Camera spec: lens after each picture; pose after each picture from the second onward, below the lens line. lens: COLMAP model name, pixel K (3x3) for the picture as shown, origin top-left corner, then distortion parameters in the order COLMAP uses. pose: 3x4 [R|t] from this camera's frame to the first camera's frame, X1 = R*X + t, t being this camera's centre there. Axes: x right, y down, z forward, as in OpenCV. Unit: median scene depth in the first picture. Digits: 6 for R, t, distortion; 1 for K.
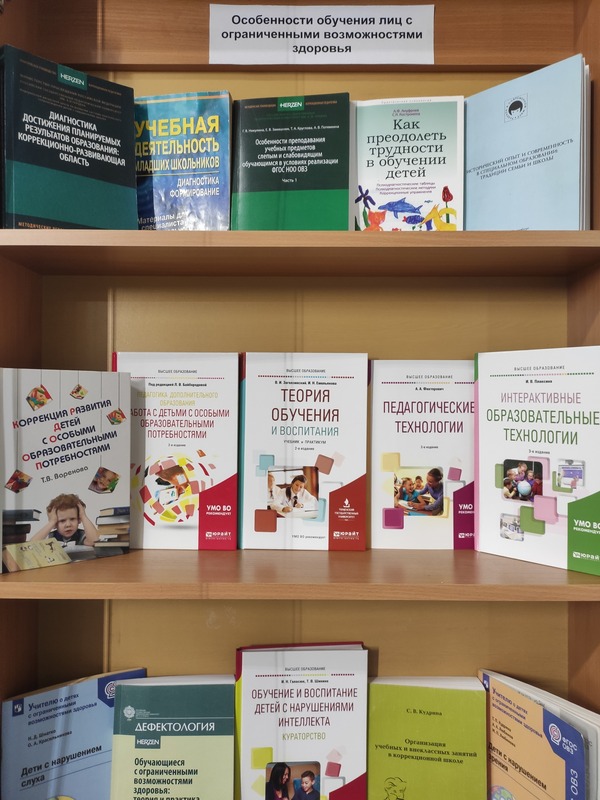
lens RADIAL K [[576.6, 0, 305.2], [0, 576.6, 391.1], [0, 0, 1]] dist [0.022817, -0.027508]
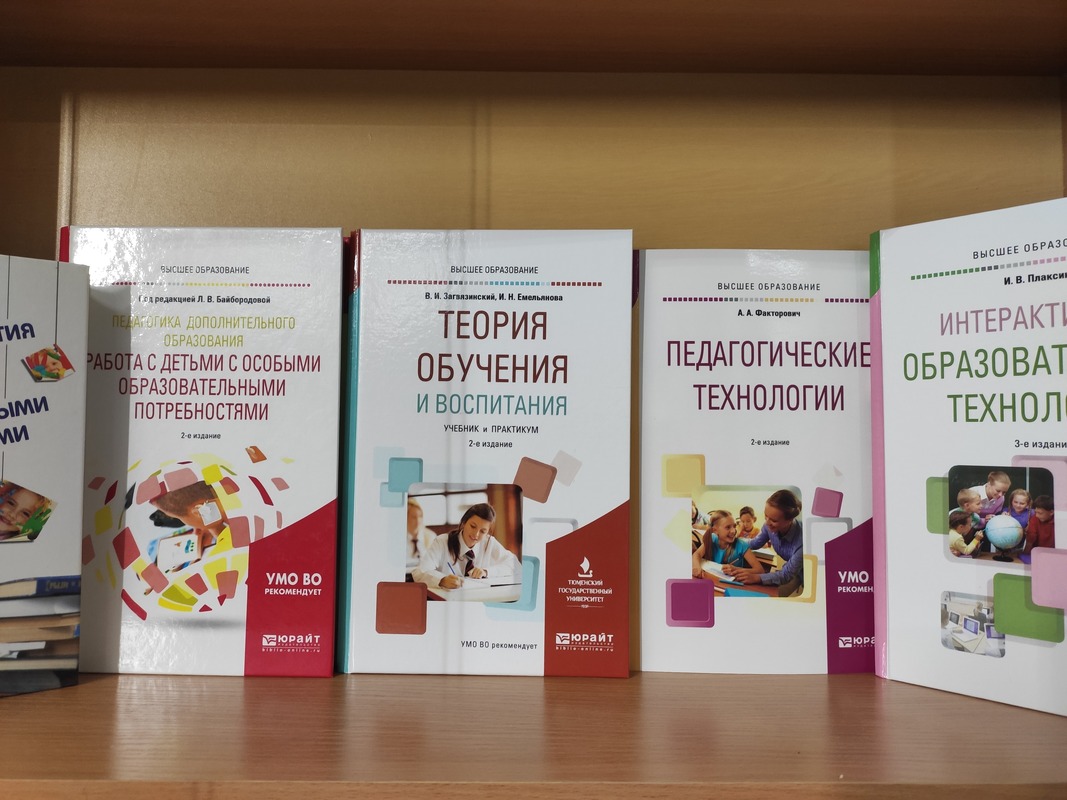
lens RADIAL K [[769.0, 0, 531.3], [0, 769.0, 402.7], [0, 0, 1]] dist [0.022817, -0.027508]
pose [[0.999970, 0.002181, 0.007484, 0.027101], [-0.001945, 0.999505, -0.031404, 0.090954], [-0.007549, 0.031389, 0.999479, 0.429529]]
